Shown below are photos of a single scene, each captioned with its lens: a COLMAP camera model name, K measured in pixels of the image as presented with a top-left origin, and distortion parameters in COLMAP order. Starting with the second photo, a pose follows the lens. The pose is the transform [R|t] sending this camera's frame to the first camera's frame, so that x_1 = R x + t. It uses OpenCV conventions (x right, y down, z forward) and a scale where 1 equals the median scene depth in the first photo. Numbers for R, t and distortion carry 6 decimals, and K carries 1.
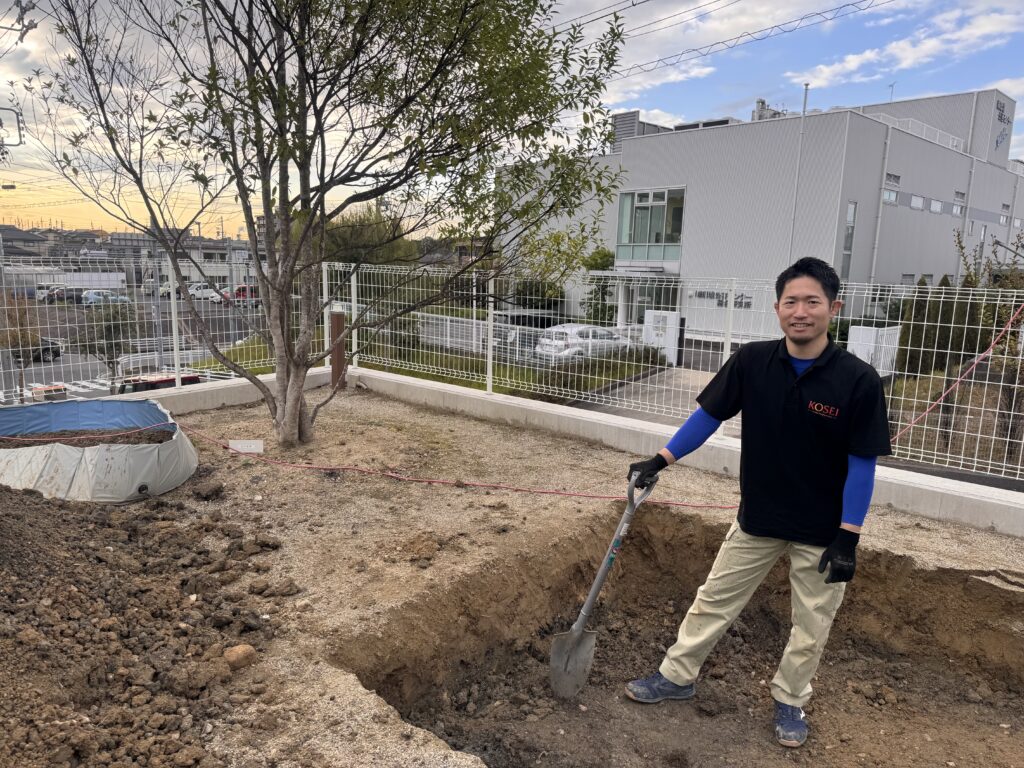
lens RADIAL K [[717.0, 0, 508.0], [0, 717.0, 395.3], [0, 0, 1]] dist [0.036644, -0.043723]
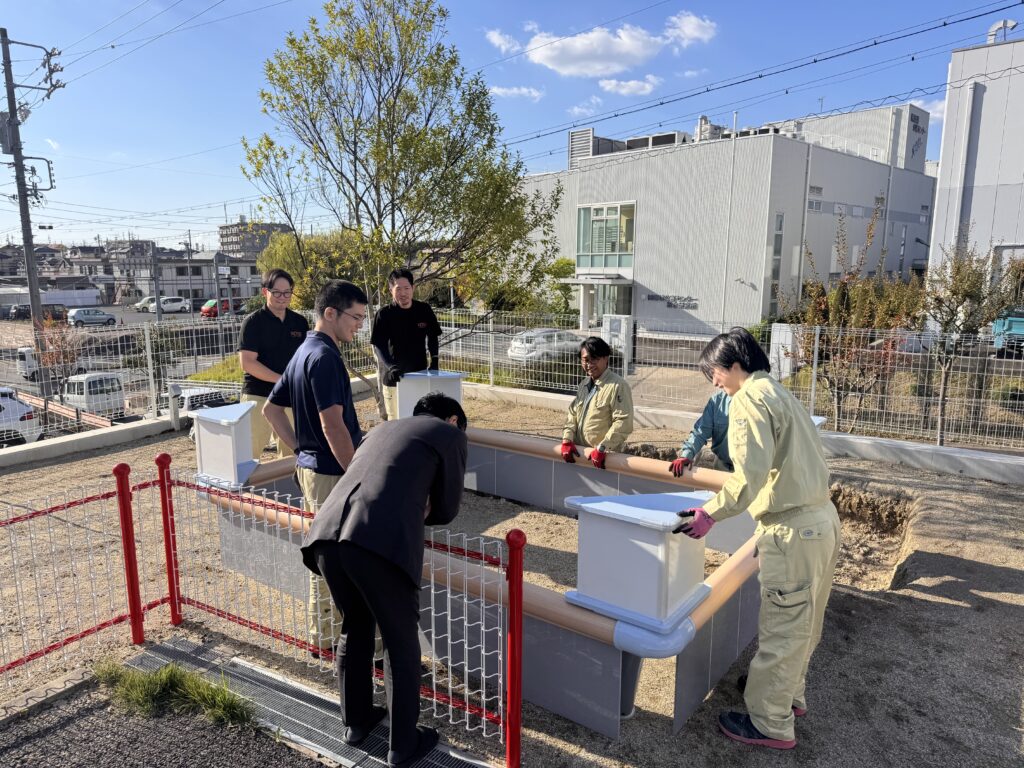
lens RADIAL K [[717.0, 0, 502.7], [0, 717.0, 398.8], [0, 0, 1]] dist [0.036644, -0.043723]
pose [[0.998675, -0.037384, 0.035375, -0.017513], [0.037227, 0.999294, 0.005110, 0.005550], [-0.035541, -0.003787, 0.999361, -0.181153]]
